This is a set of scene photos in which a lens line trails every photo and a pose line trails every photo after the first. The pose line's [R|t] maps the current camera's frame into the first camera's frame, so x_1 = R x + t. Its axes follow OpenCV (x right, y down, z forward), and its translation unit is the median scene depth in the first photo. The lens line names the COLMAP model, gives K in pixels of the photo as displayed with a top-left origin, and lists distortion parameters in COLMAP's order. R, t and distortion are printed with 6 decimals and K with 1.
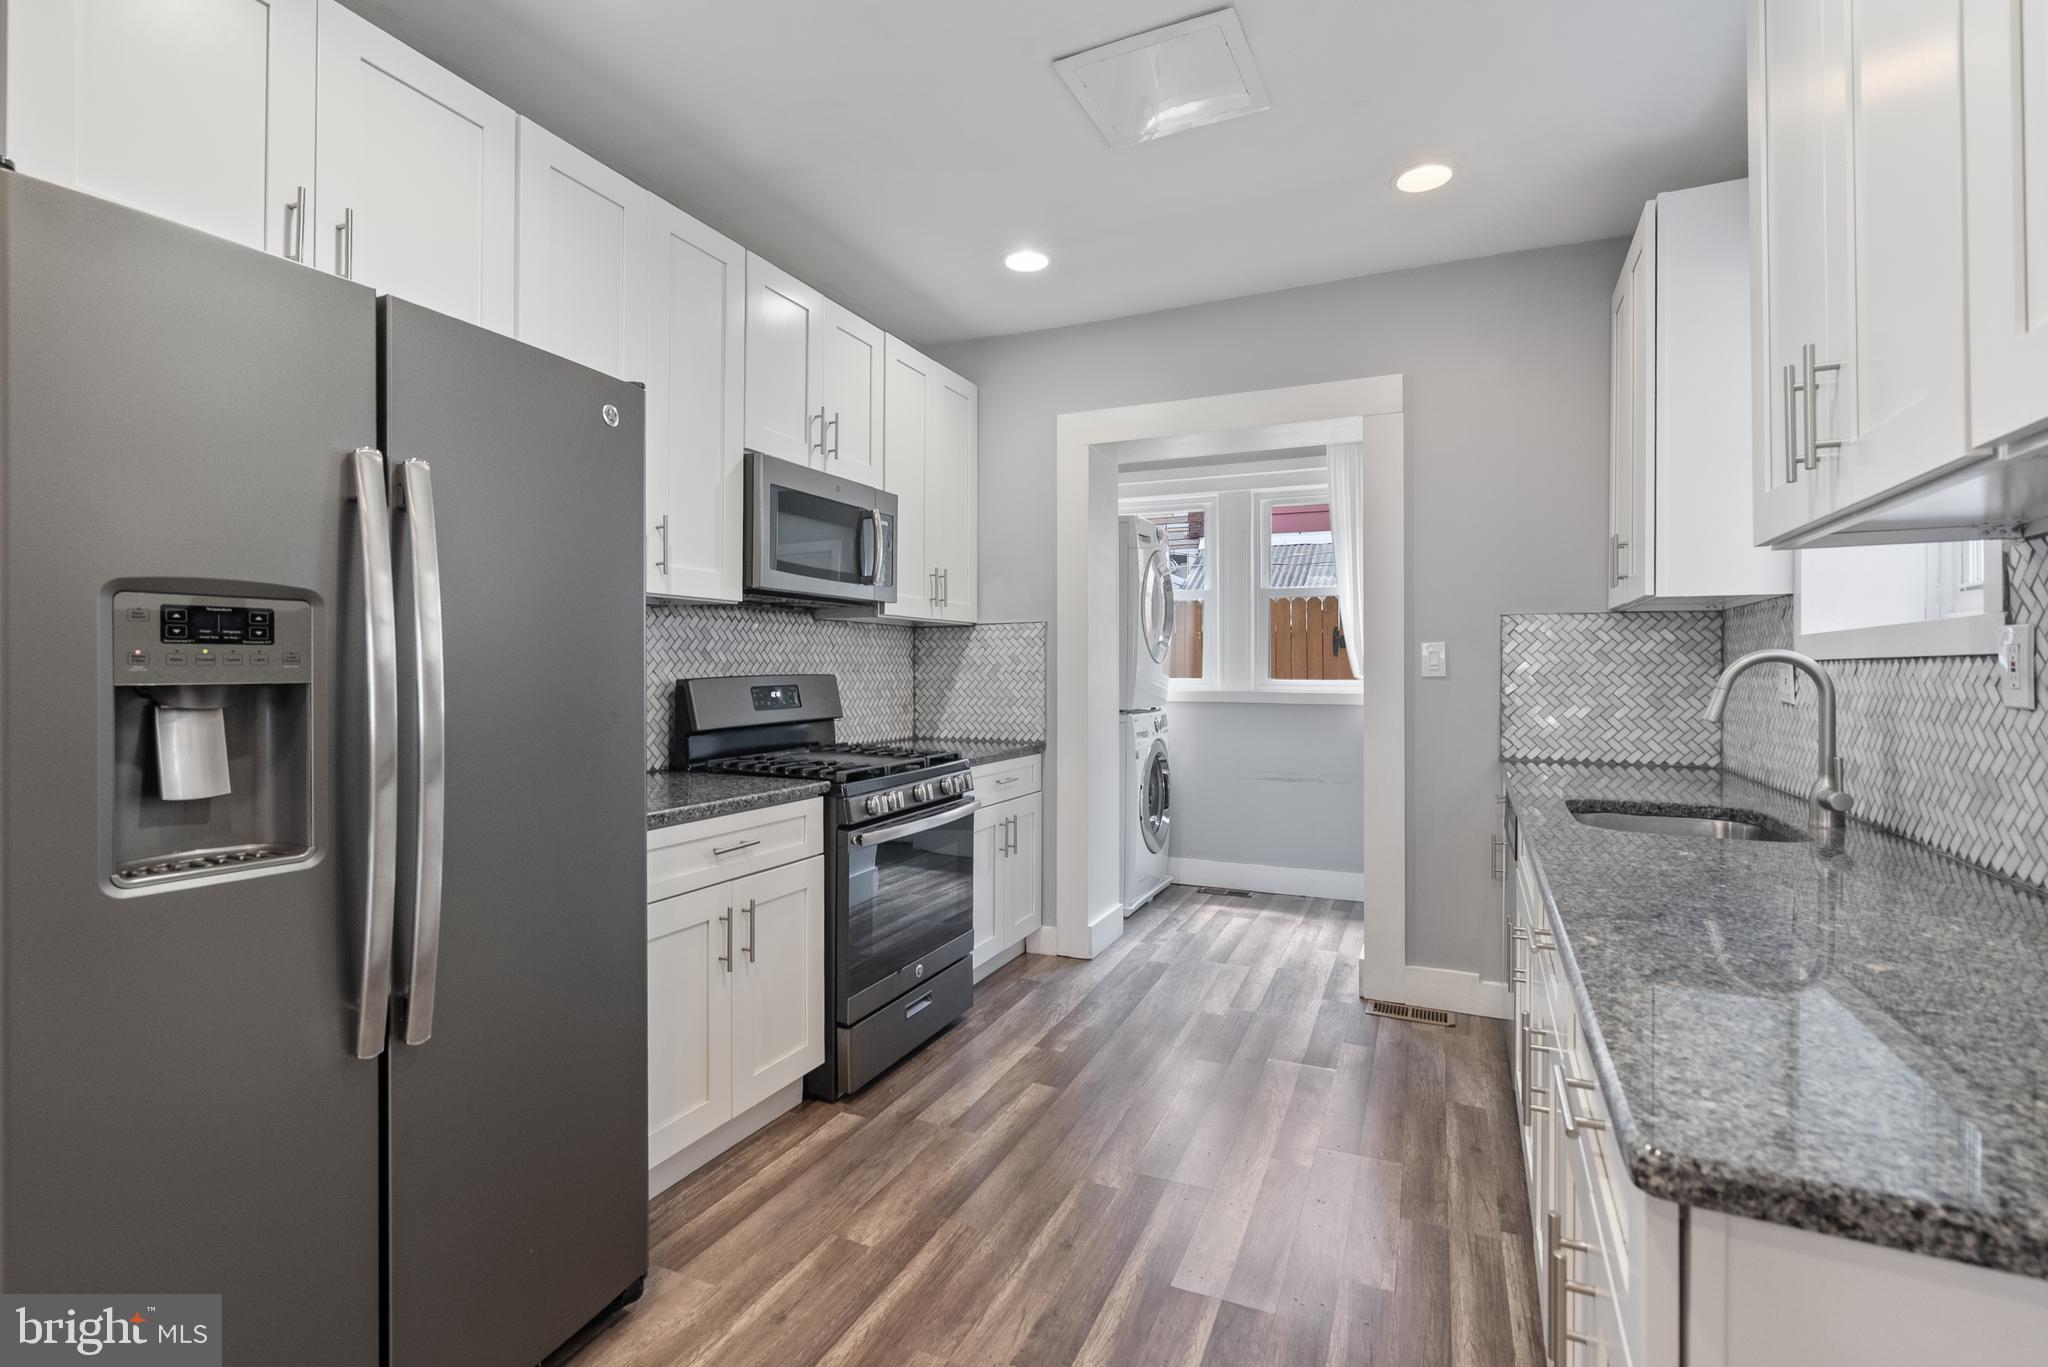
lens RADIAL K [[947.2, 0, 1006.2], [0, 947.2, 664.7], [0, 0, 1]] dist [-0.007542, 0.005046]
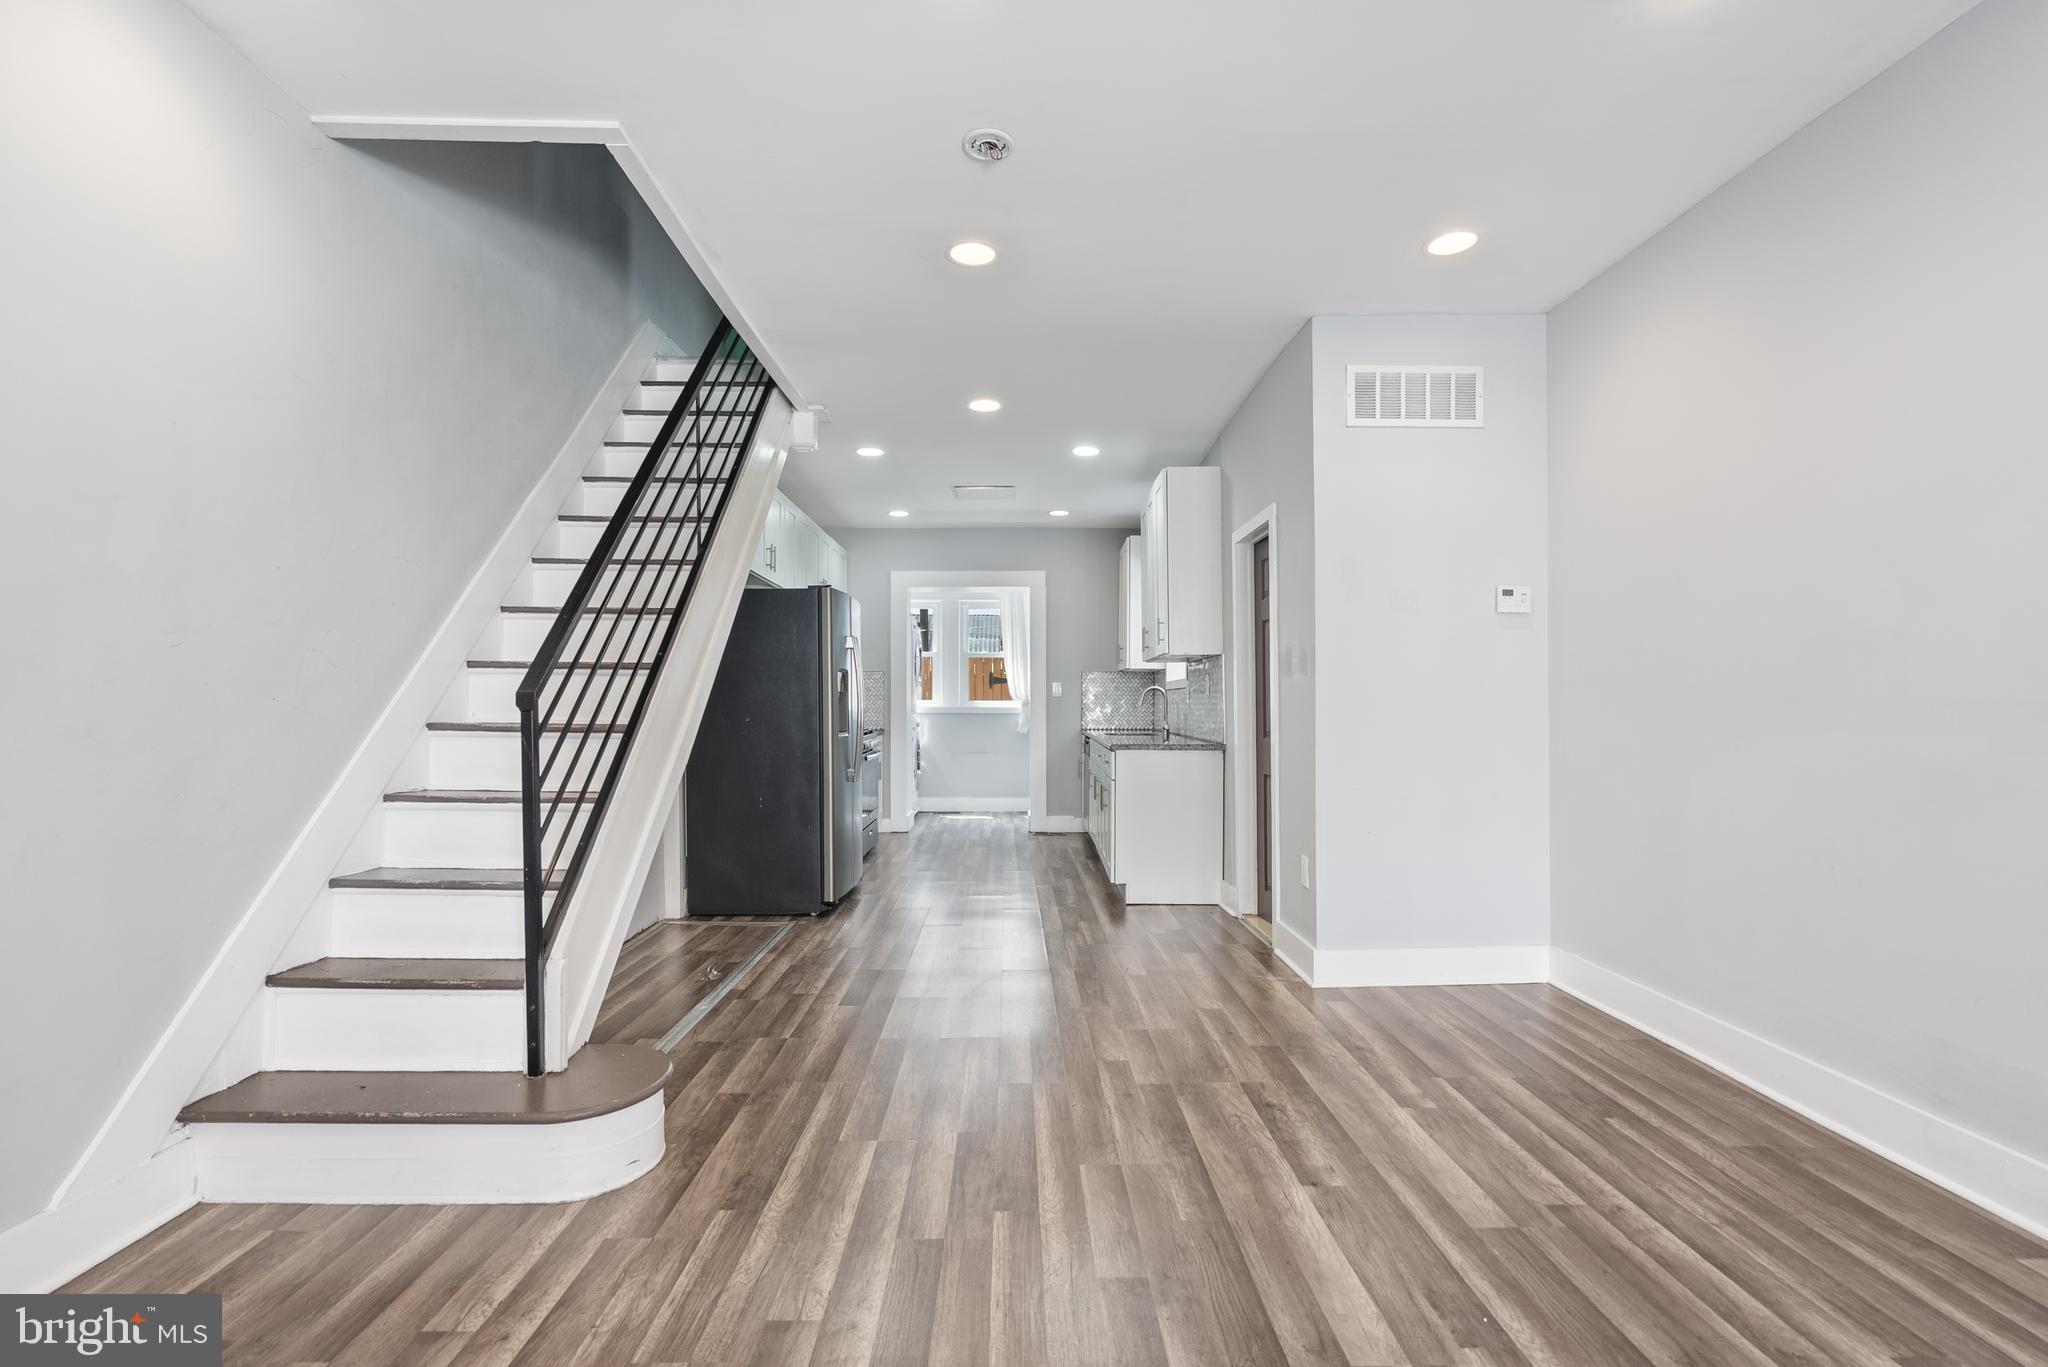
lens RADIAL K [[947.2, 0, 1015.6], [0, 947.2, 706.9], [0, 0, 1]] dist [-0.007542, 0.005046]
pose [[0.904878, -0.004252, 0.425650, -0.704272], [0.000816, 0.999966, 0.008254, 0.019868], [-0.425671, -0.007122, 0.904850, -1.198554]]
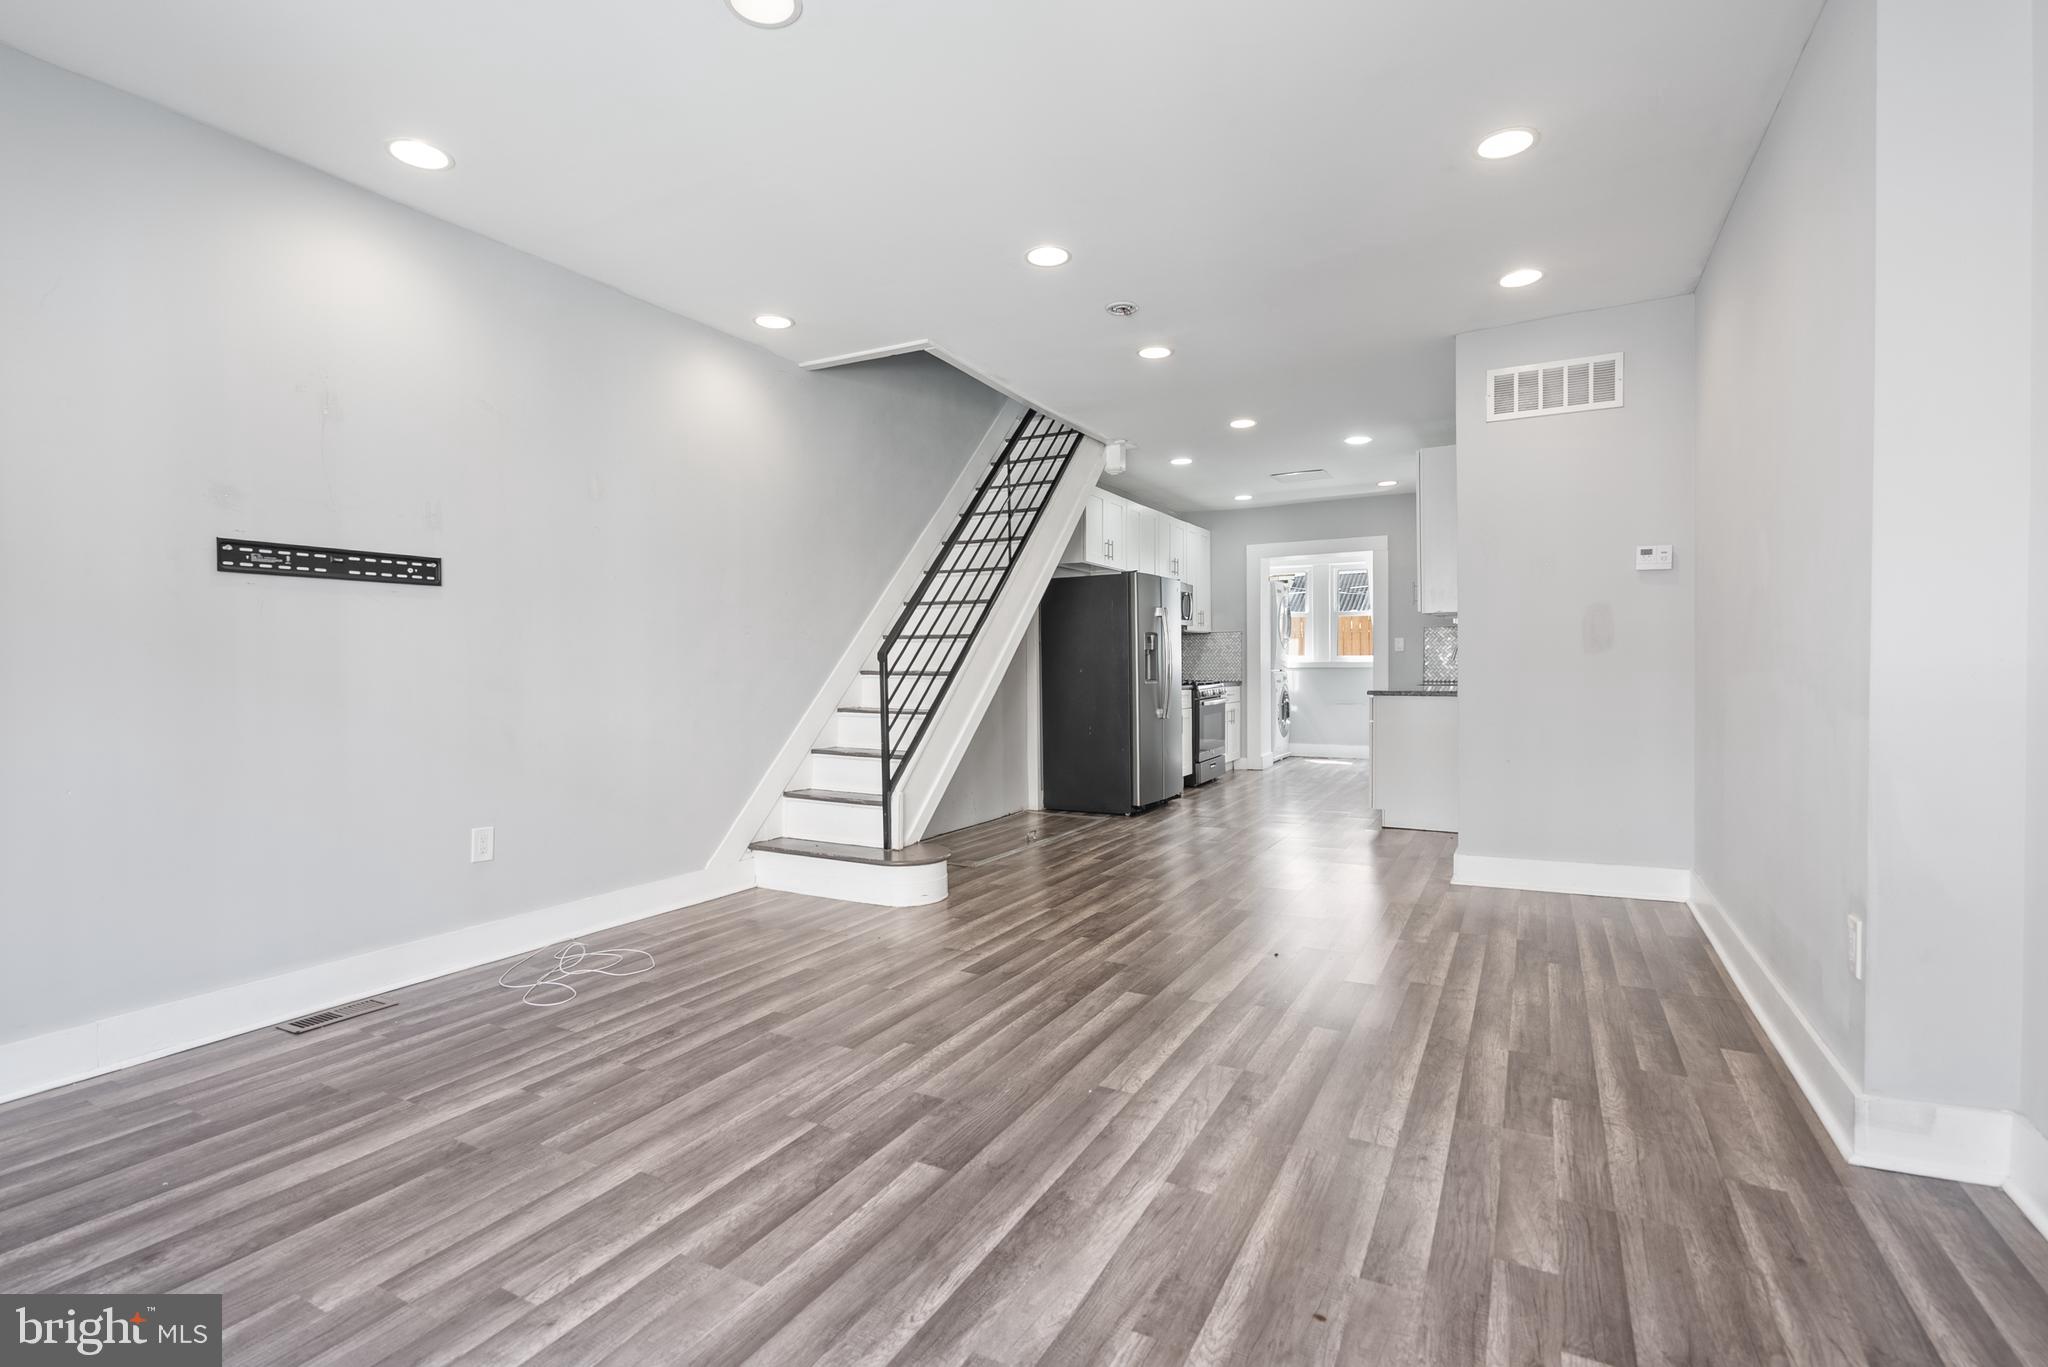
lens RADIAL K [[947.2, 0, 1003.8], [0, 947.2, 687.9], [0, 0, 1]] dist [-0.007542, 0.005046]
pose [[0.996628, -0.009991, -0.081441, -0.446244], [0.012308, 0.999532, 0.027989, 0.029067], [0.081123, -0.028897, 0.996285, -1.760339]]
